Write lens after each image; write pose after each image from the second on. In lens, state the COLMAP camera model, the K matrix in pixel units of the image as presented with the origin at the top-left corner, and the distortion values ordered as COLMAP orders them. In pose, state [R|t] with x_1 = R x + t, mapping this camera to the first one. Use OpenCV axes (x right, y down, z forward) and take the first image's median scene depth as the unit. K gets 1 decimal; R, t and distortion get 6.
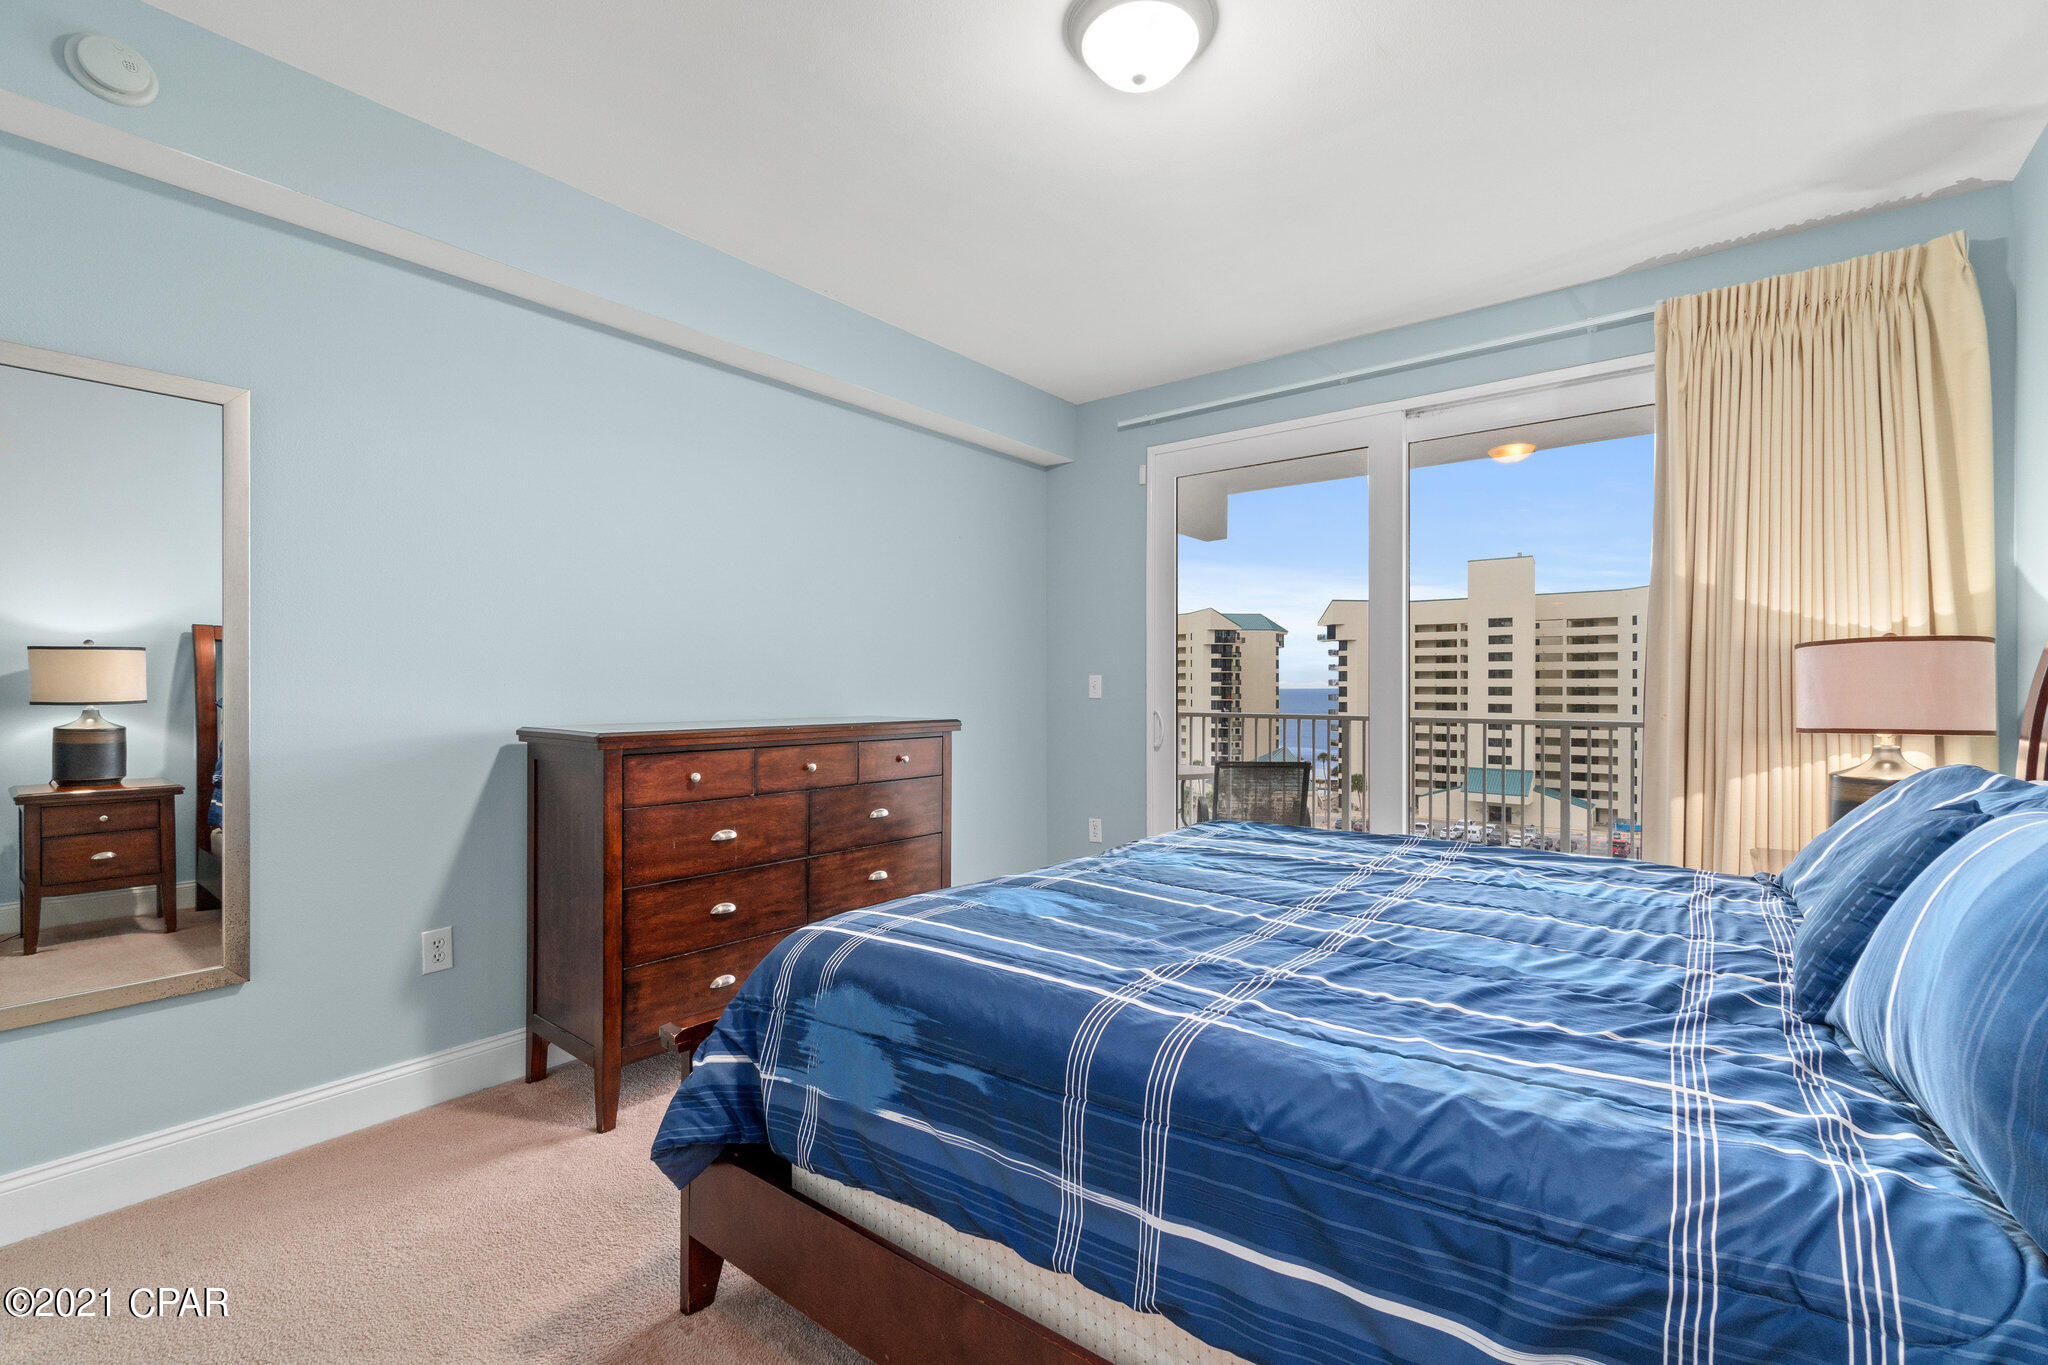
lens RADIAL K [[886.6, 0, 1030.3], [0, 886.6, 688.3], [0, 0, 1]] dist [-0.003085, 0.001137]
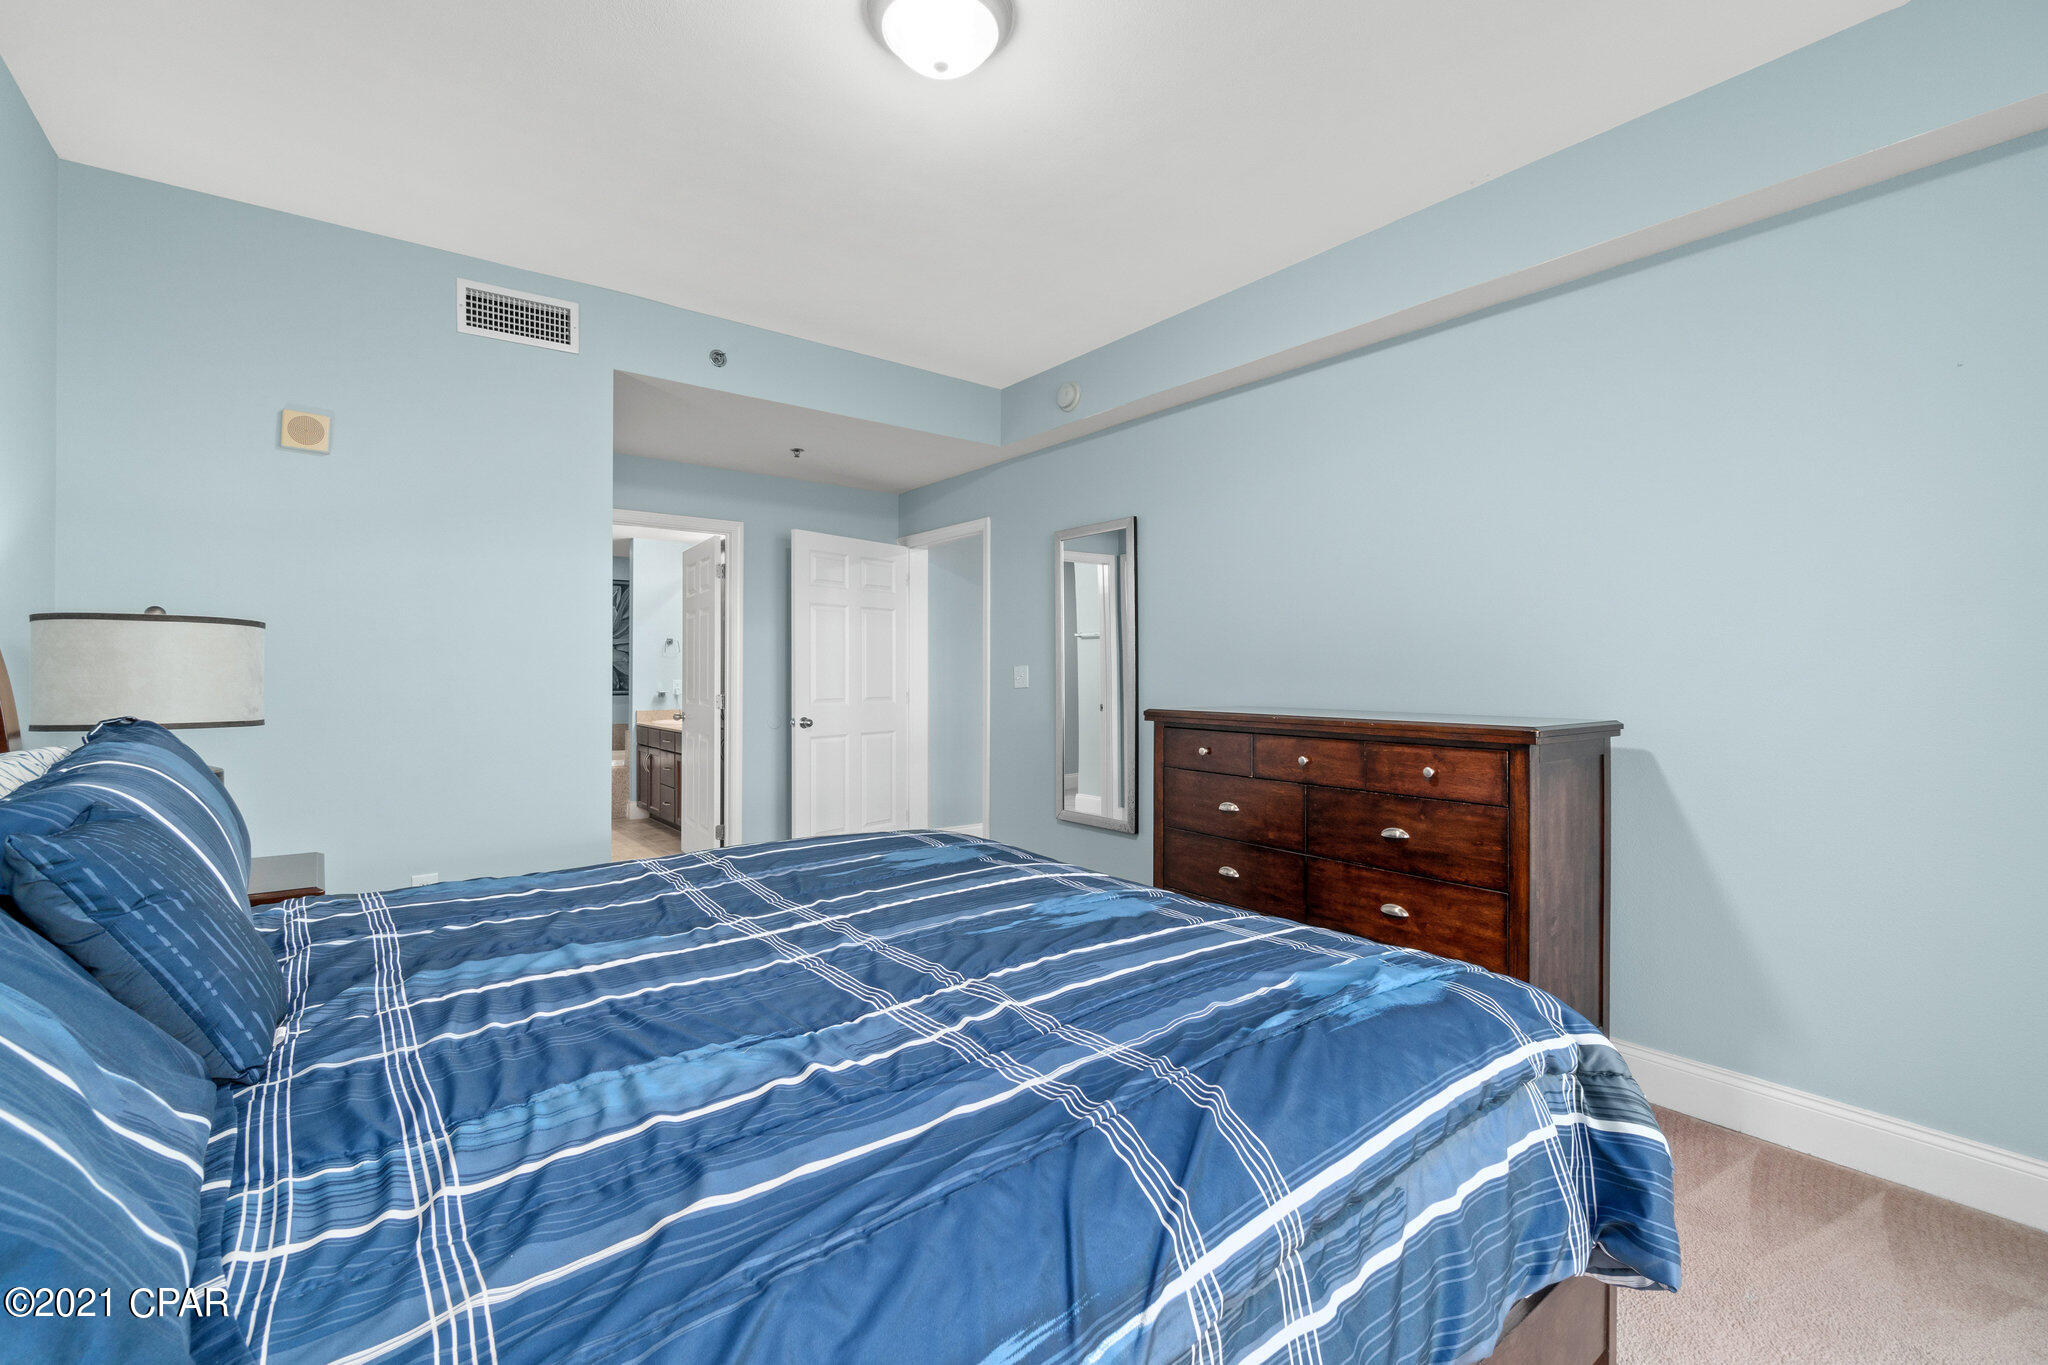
lens RADIAL K [[886.6, 0, 1028.0], [0, 886.6, 675.3], [0, 0, 1]] dist [-0.003085, 0.001137]
pose [[-0.213915, 0.004097, -0.976844, 0.737426], [-0.008879, 0.999942, 0.006138, -0.006437], [0.976812, 0.009986, -0.213866, 0.894848]]
